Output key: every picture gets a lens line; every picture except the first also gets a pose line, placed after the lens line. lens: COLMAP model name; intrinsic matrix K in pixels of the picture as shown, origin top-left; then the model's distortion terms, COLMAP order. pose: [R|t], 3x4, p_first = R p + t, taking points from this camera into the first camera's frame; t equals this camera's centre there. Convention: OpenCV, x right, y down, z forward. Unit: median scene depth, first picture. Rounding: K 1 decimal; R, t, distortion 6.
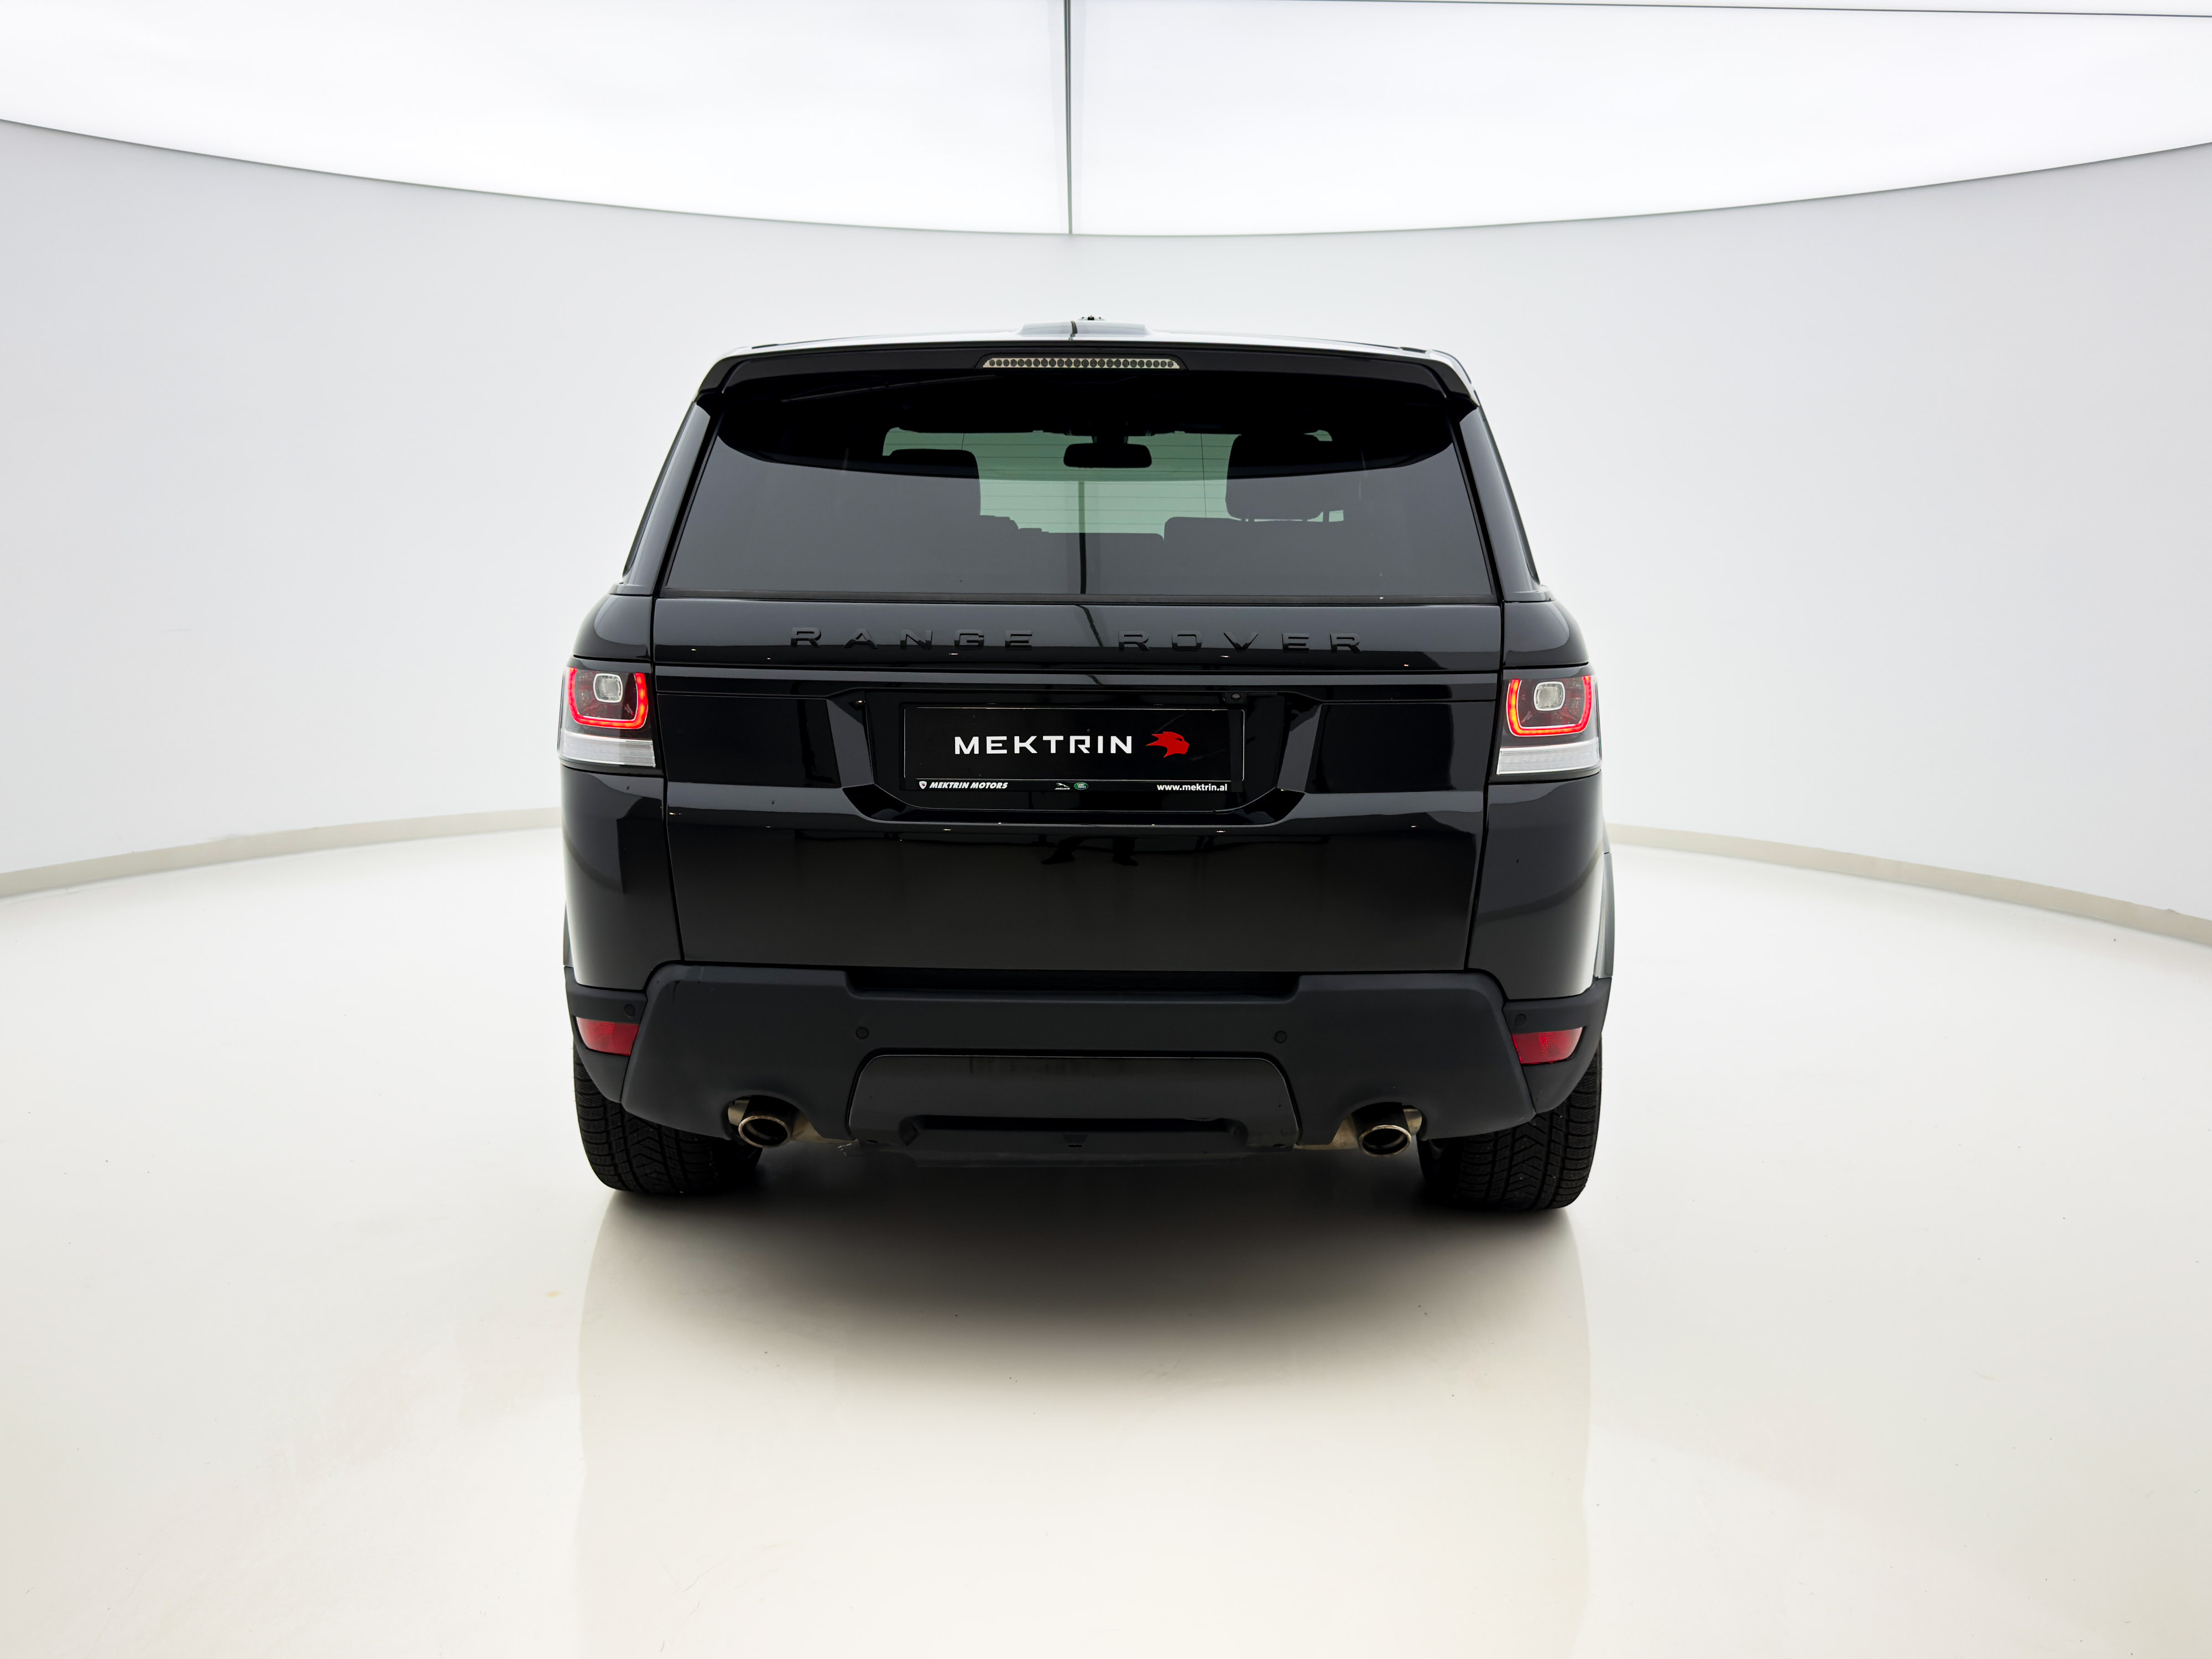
lens RADIAL K [[1514.8, 0, 1106.8], [0, 1514.8, 796.5], [0, 0, 1]] dist [0.044328, -0.000414]
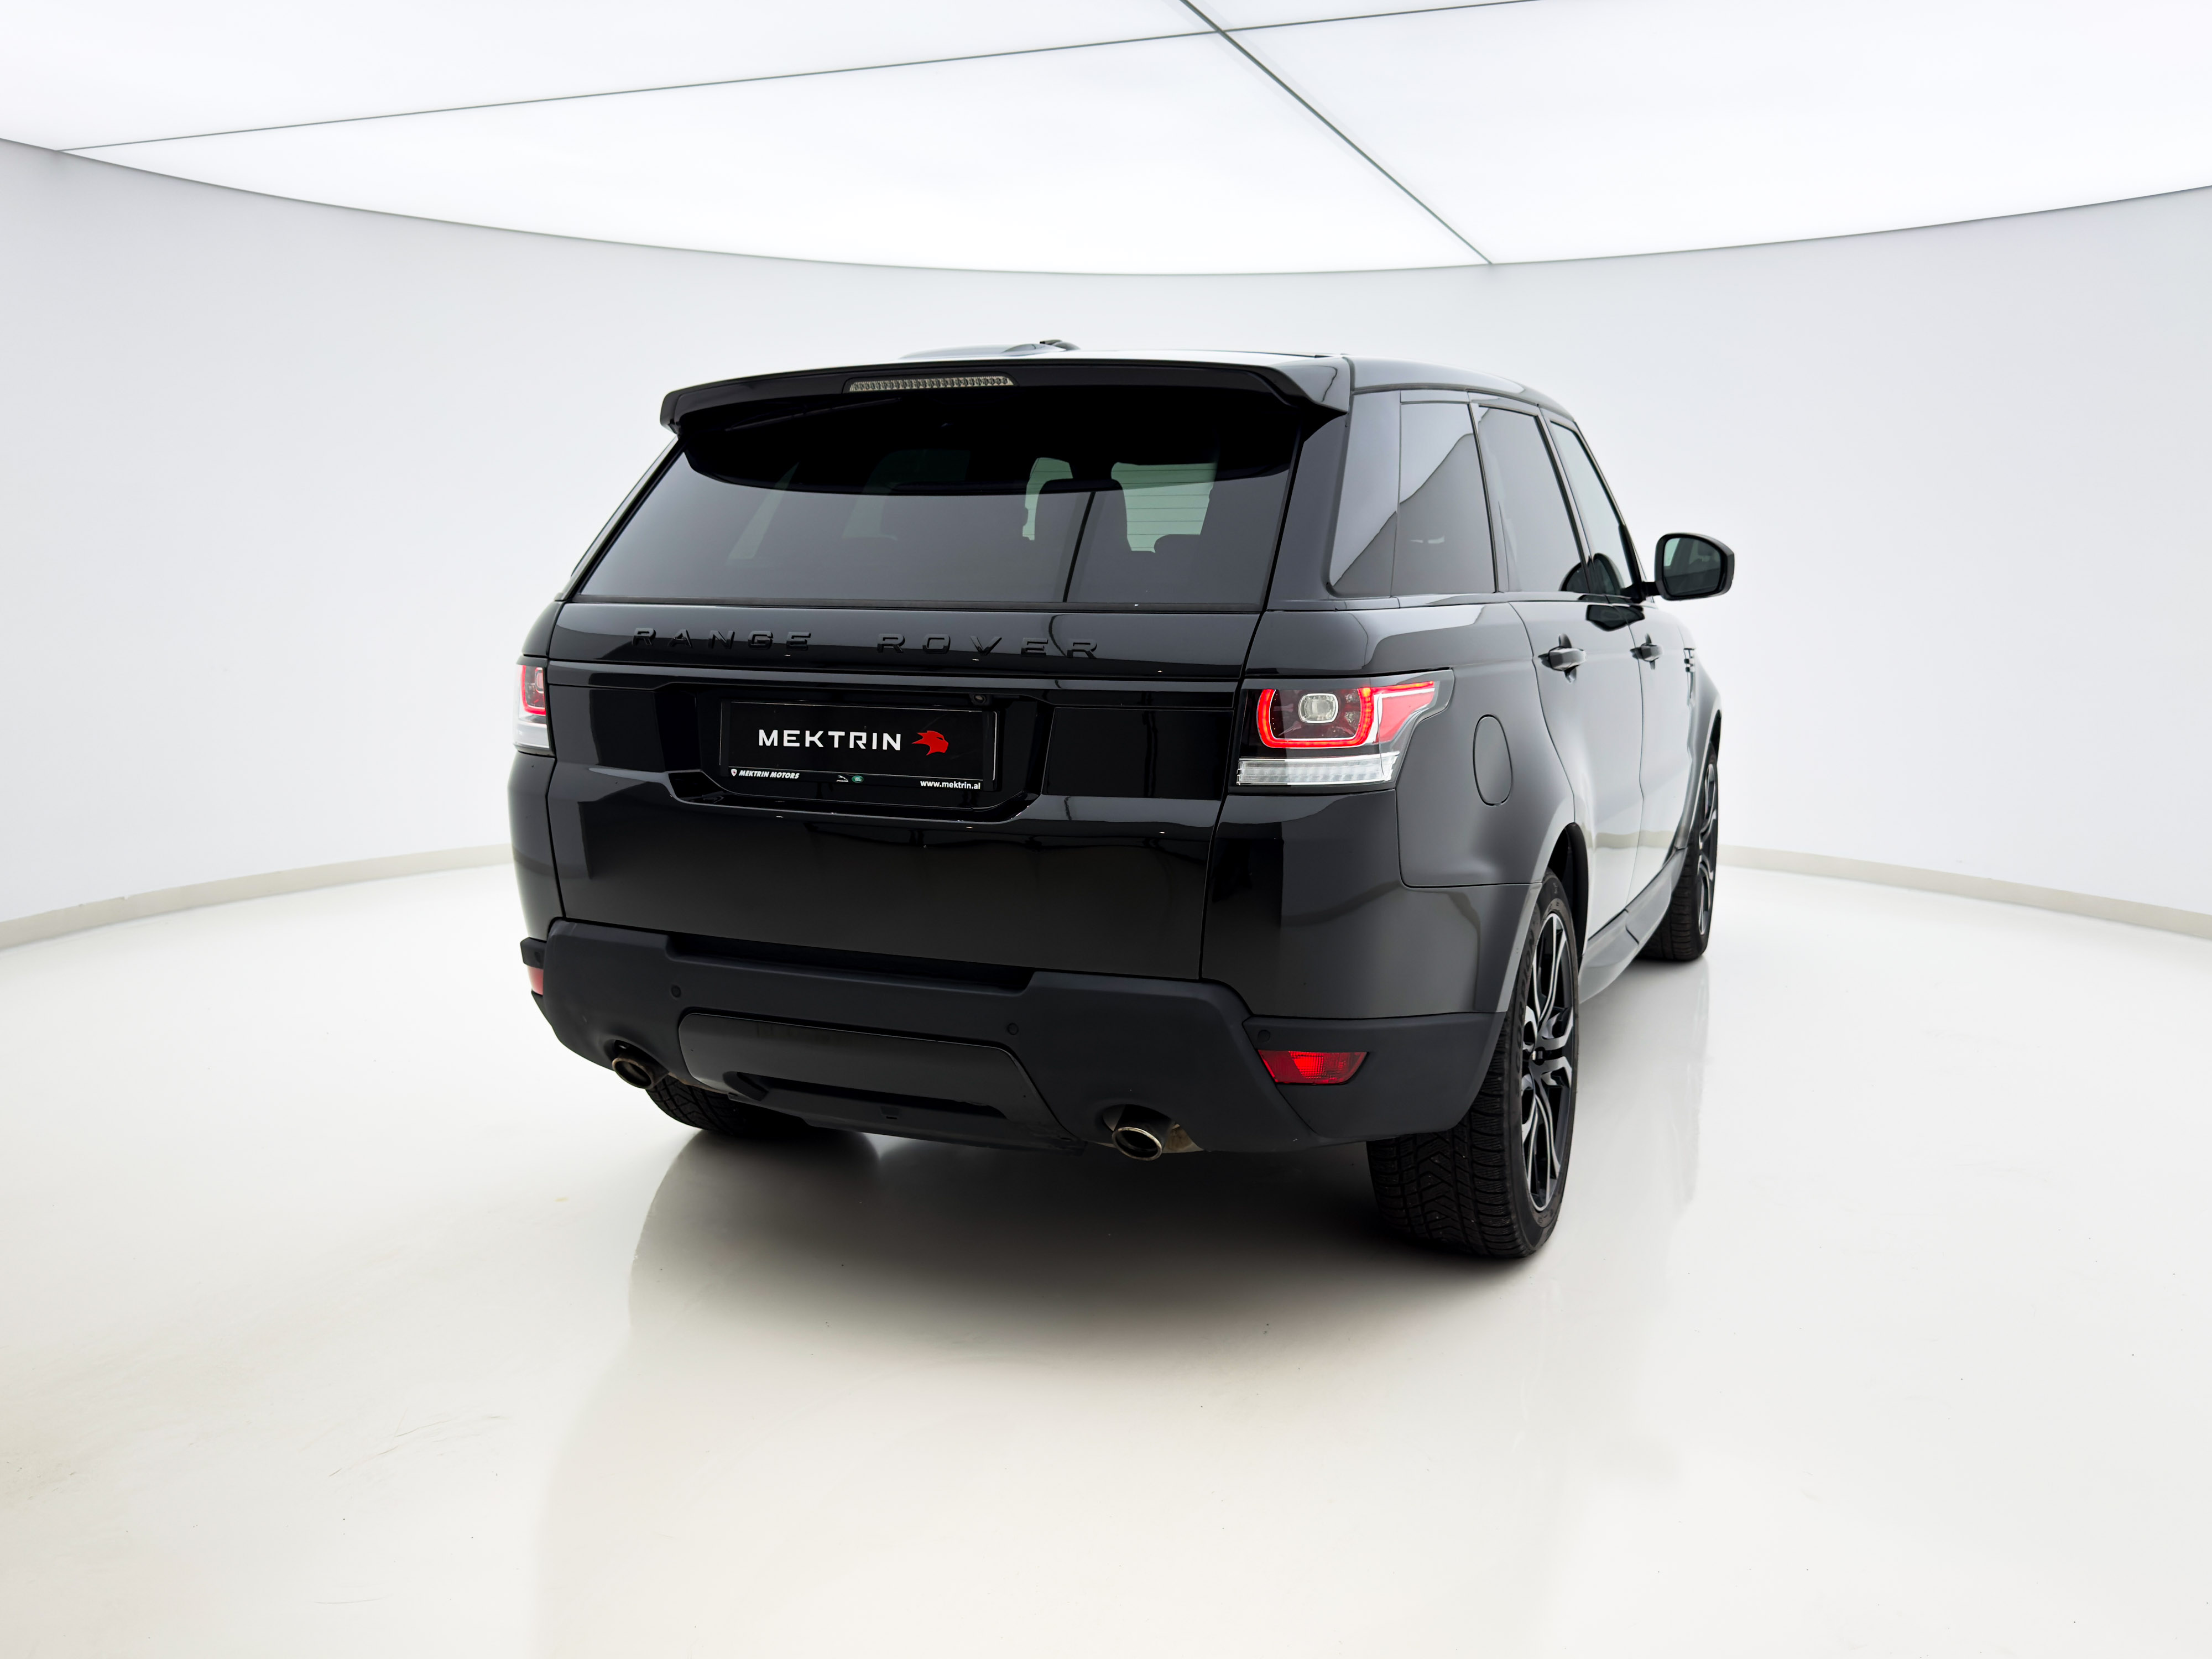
lens RADIAL K [[1546.8, 0, 1106.0], [0, 1546.8, 829.5], [0, 0, 1]] dist [-0.018767, -0.001507]
pose [[0.947143, 0.051343, -0.316675, 0.495182], [-0.048860, 0.998681, 0.015782, 0.002816], [0.317068, 0.000525, 0.948403, 0.019420]]
